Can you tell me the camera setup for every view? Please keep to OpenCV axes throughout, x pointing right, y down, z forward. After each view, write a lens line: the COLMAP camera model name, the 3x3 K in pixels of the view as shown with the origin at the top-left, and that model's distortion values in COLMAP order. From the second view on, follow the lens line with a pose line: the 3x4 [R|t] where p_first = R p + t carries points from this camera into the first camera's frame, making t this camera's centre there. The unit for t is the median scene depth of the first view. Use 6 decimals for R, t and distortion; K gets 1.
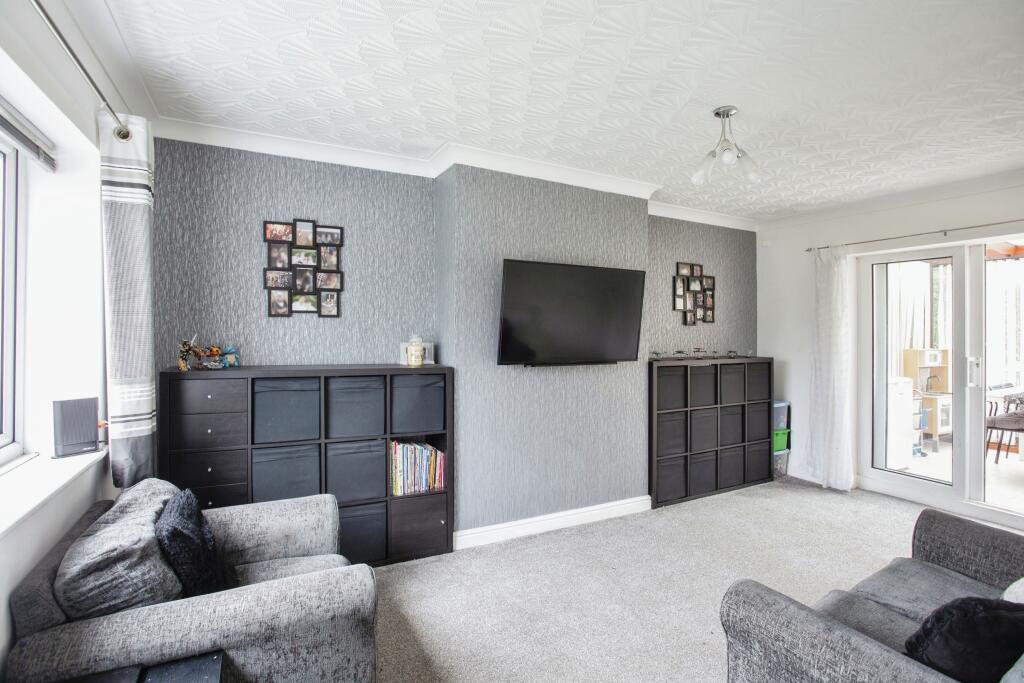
lens RADIAL K [[518.0, 0, 515.1], [0, 518.0, 319.6], [0, 0, 1]] dist [-0.001684, 0.000419]
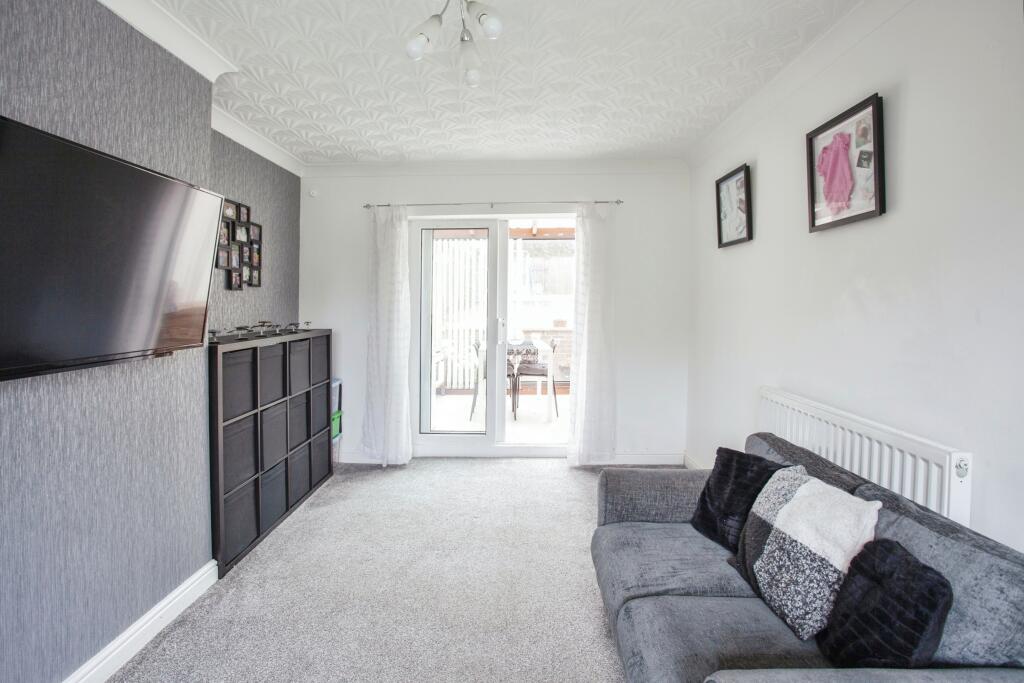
lens RADIAL K [[513.4, 0, 510.1], [0, 513.4, 296.7], [0, 0, 1]] dist [-0.035611, 0.001059]
pose [[0.502302, -0.002653, 0.864688, -0.074843], [-0.002964, 0.999984, 0.004790, 0.016570], [-0.864687, -0.004970, 0.502286, 0.347158]]
